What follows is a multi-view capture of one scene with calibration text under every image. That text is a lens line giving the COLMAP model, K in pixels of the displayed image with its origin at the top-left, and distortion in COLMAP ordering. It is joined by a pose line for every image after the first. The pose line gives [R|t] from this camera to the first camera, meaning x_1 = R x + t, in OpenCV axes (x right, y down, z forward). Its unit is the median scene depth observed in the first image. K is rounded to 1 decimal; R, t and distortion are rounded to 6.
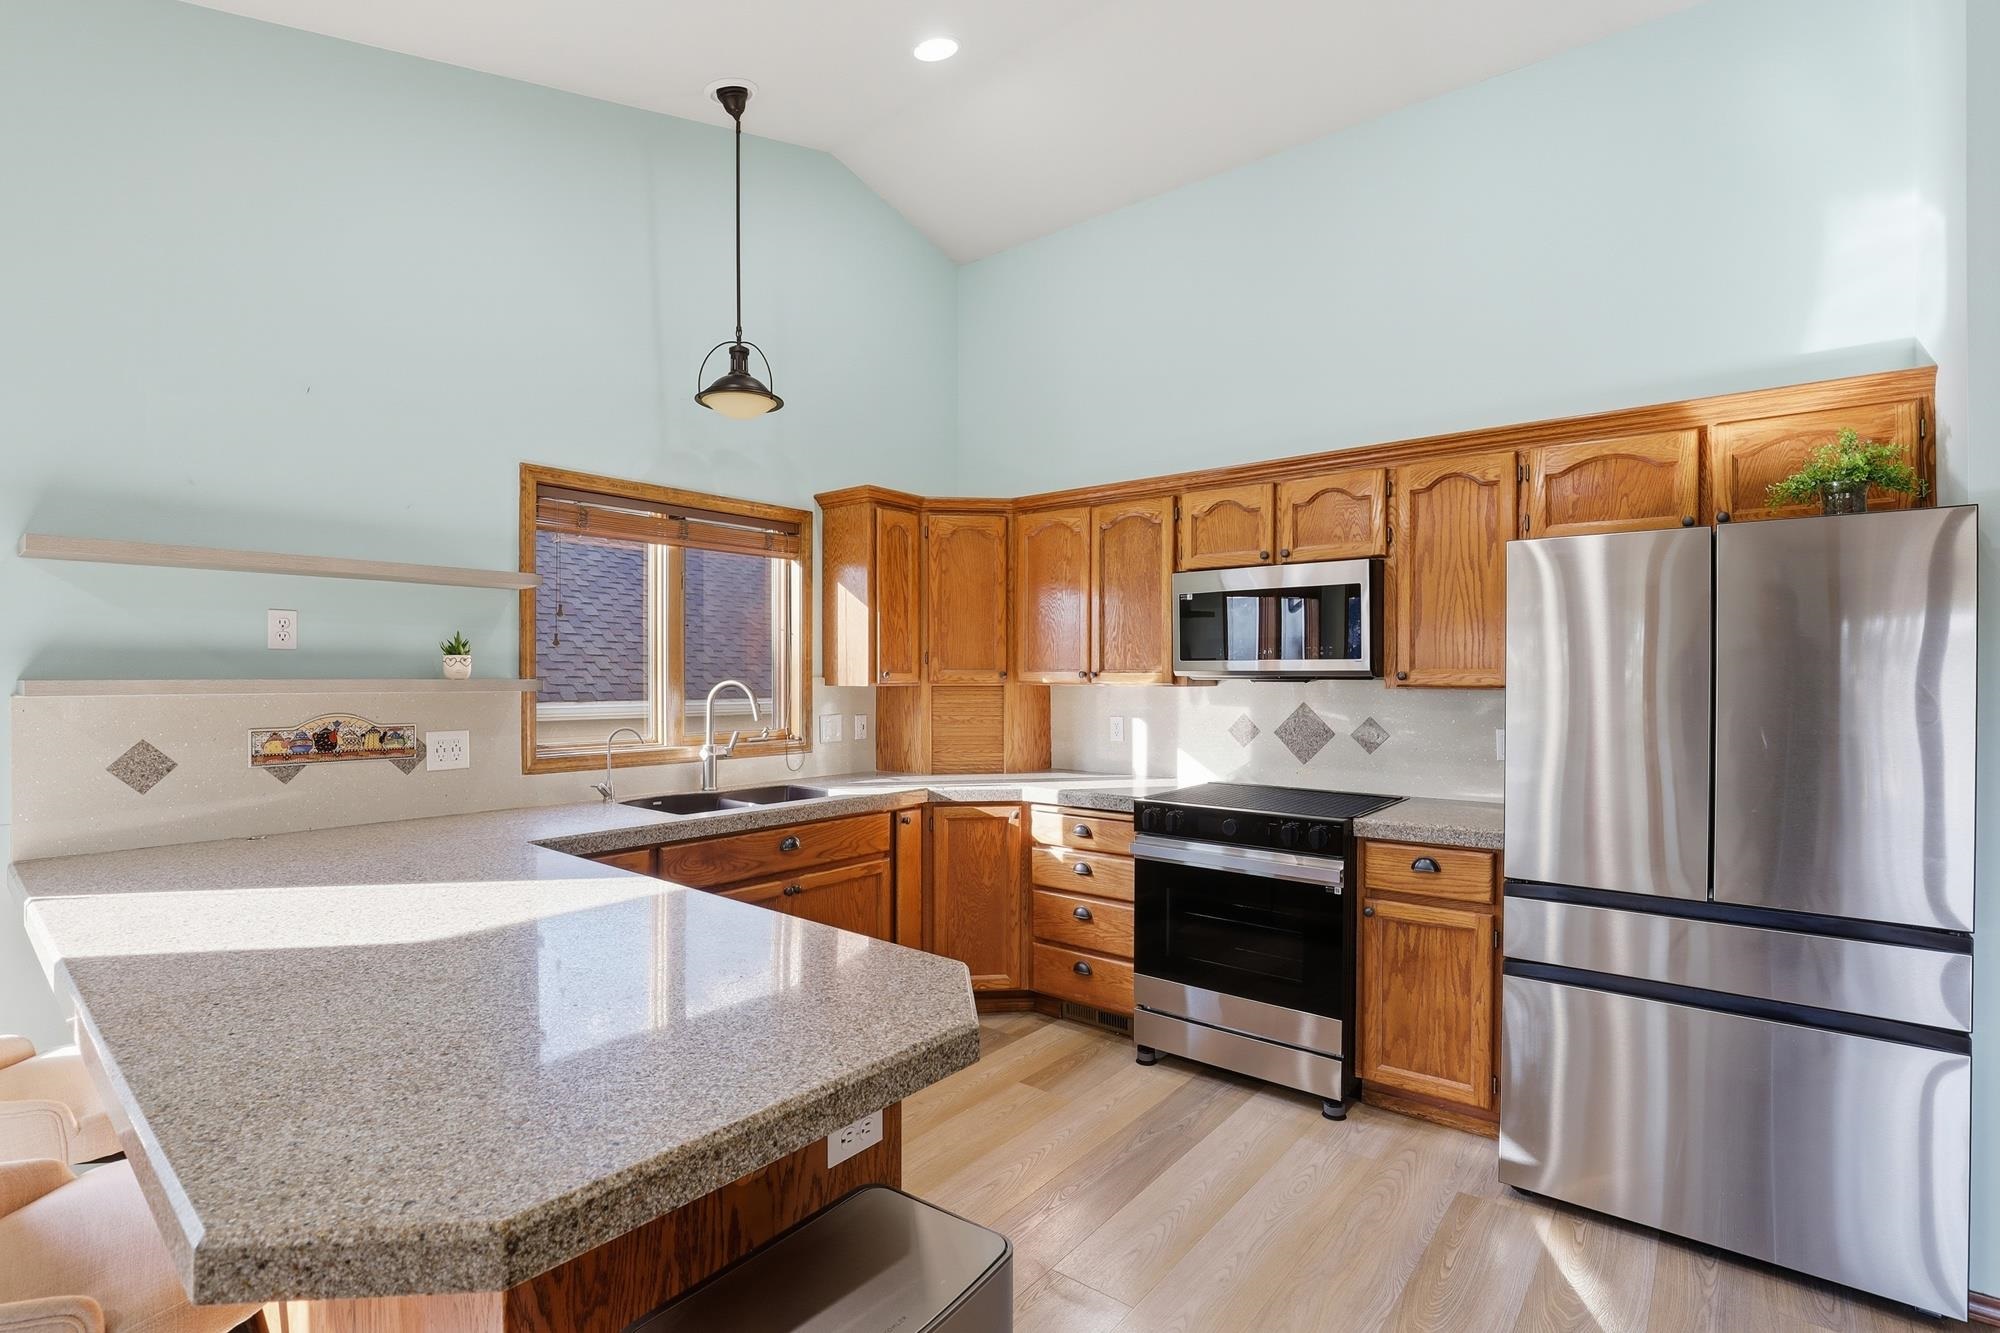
lens RADIAL K [[924.0, 0, 1000.9], [0, 924.0, 677.9], [0, 0, 1]] dist [-0.036681, 0.005231]
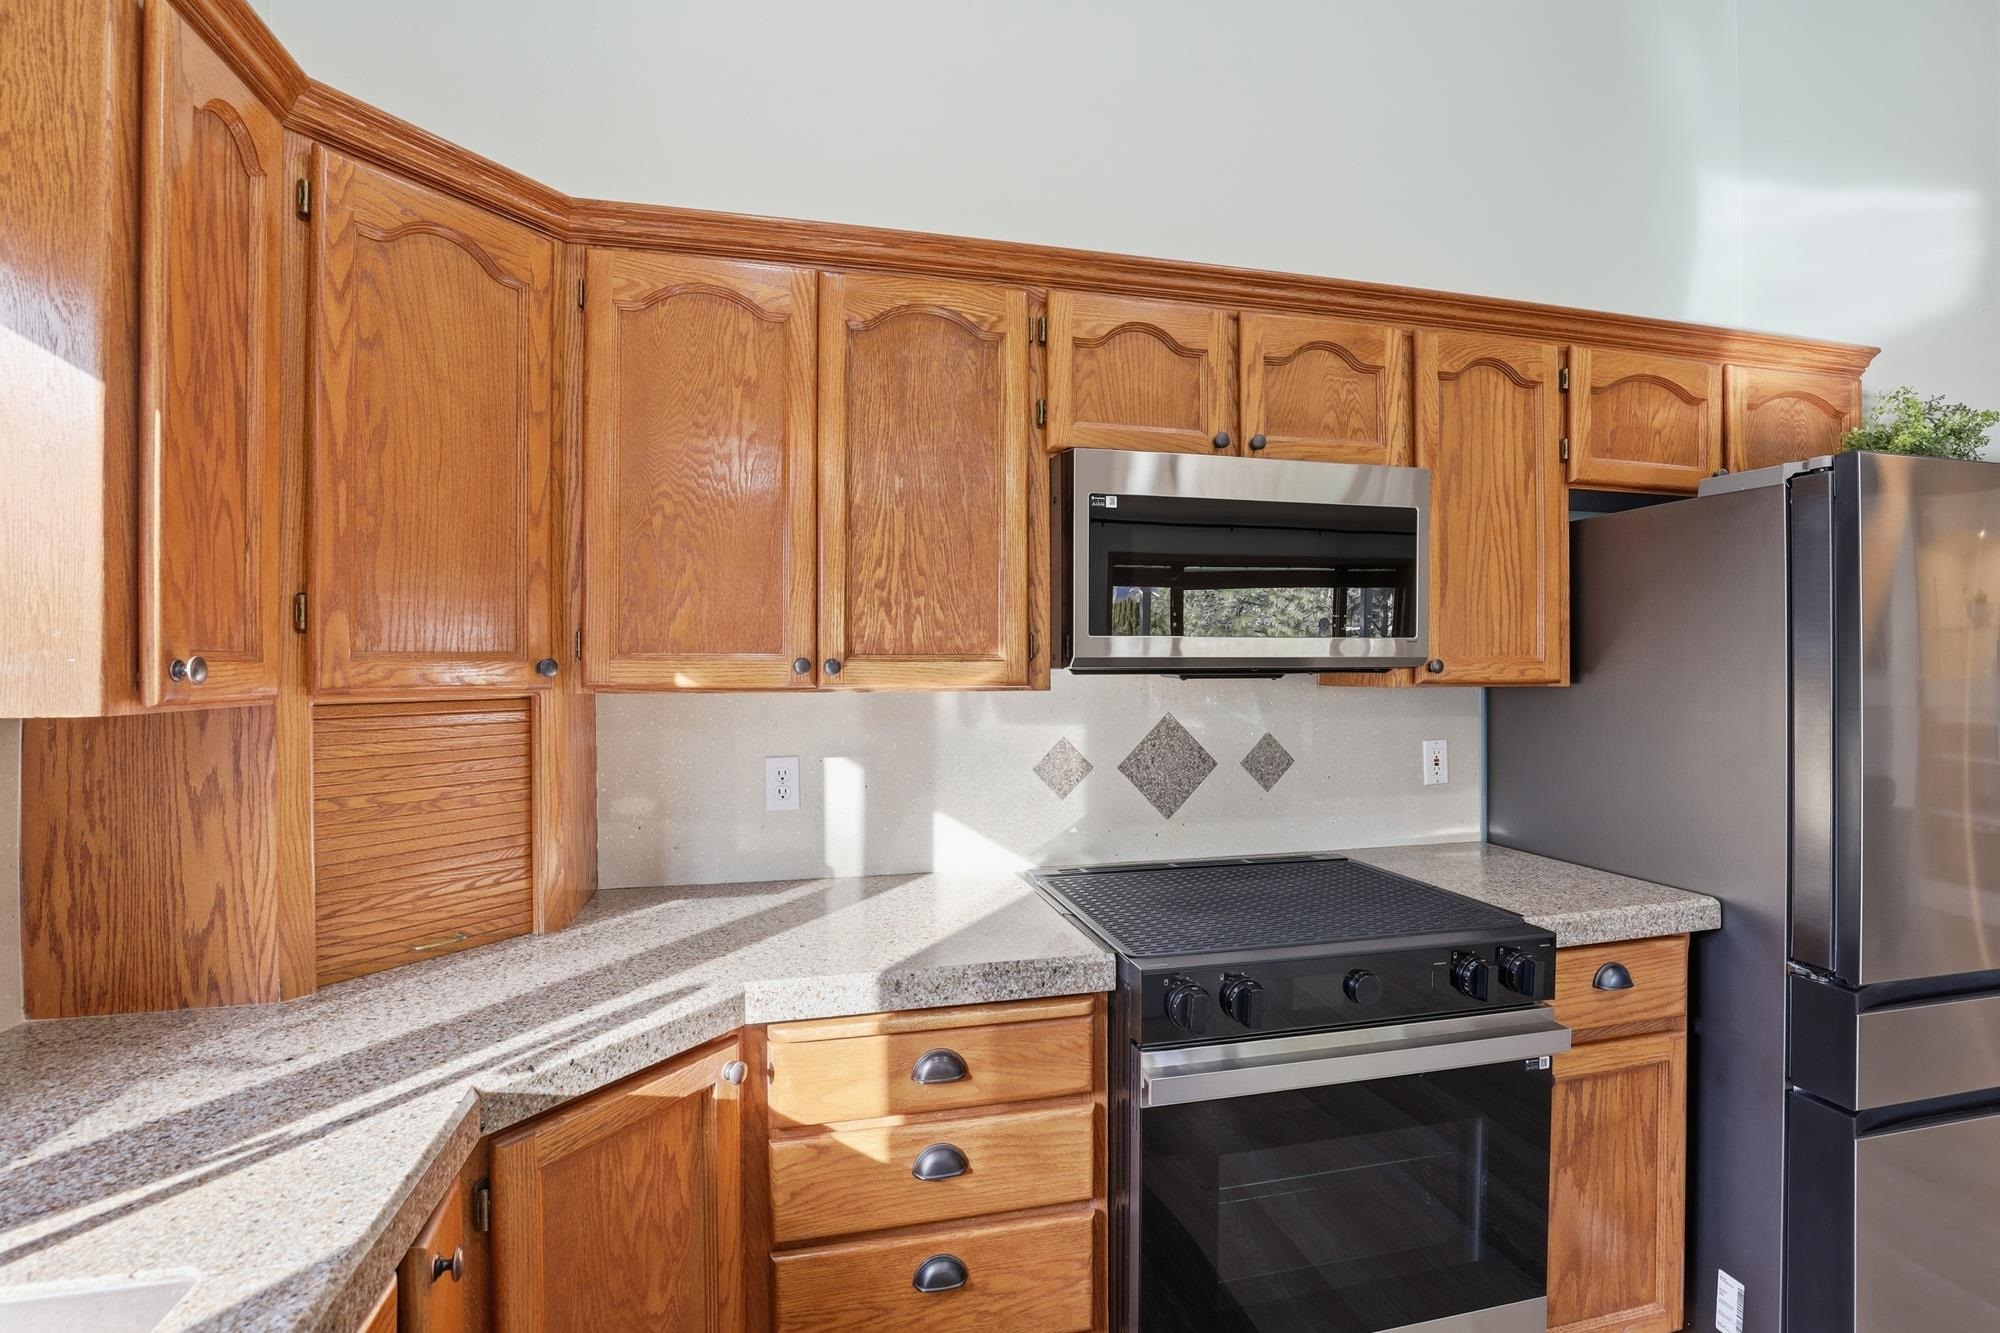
lens RADIAL K [[924.0, 0, 1006.9], [0, 924.0, 666.2], [0, 0, 1]] dist [-0.036681, 0.005231]
pose [[0.611173, -0.001549, 0.791496, -0.207801], [0.005754, 0.999980, -0.002486, -0.002351], [-0.791476, 0.006074, 0.611170, 0.764763]]
